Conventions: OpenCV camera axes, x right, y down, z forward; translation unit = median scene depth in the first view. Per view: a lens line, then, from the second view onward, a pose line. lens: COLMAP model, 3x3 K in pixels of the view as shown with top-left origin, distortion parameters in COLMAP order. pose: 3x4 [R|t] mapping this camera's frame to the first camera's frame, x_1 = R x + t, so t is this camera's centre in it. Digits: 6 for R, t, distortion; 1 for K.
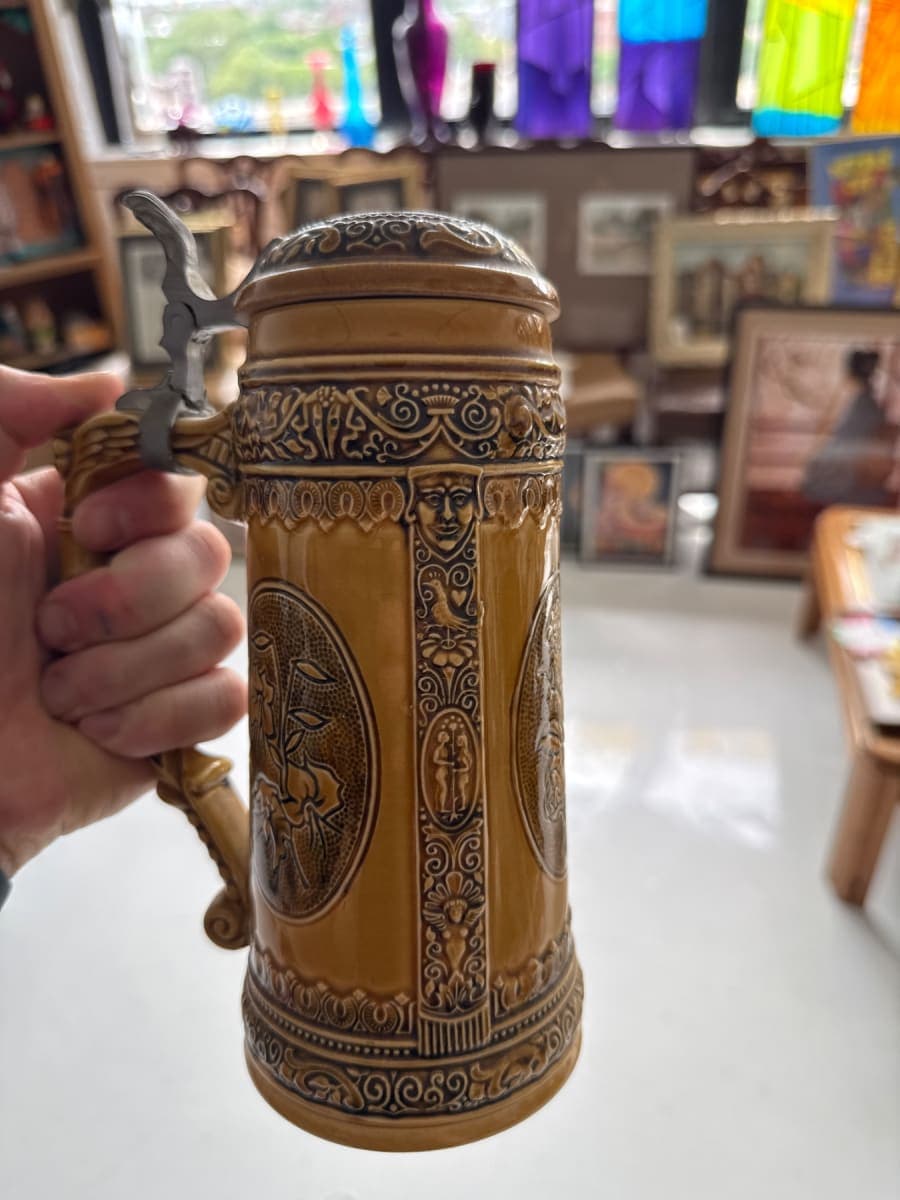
lens RADIAL K [[829.1, 0, 450.0], [0, 829.1, 600.0], [0, 0, 1]] dist [0.134046, -0.001335]
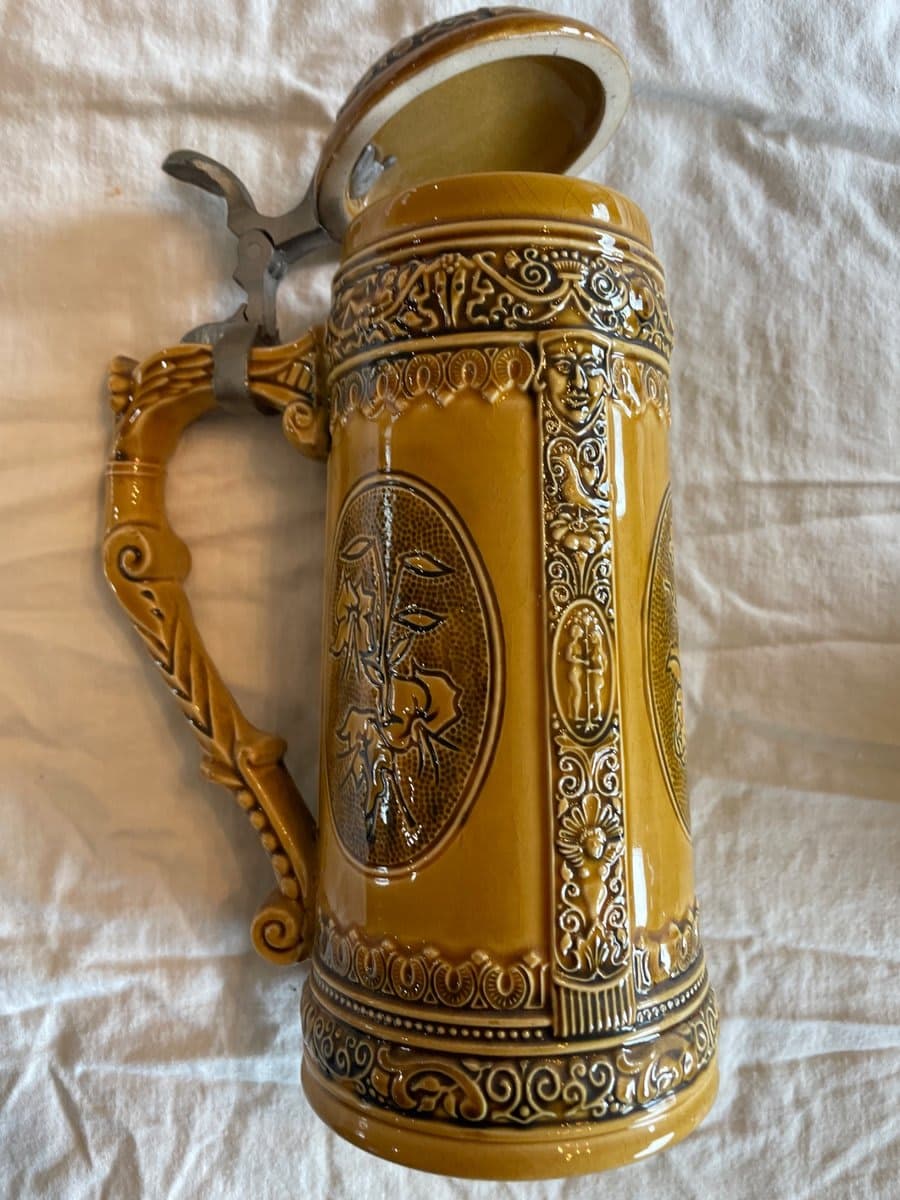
lens RADIAL K [[829.1, 0, 450.0], [0, 829.1, 600.0], [0, 0, 1]] dist [0.134046, -0.001335]
pose [[0.996451, 0.002891, 0.084121, -0.212576], [0.015466, 0.976105, -0.216749, 0.316048], [-0.082738, 0.217281, 0.972596, 0.139503]]
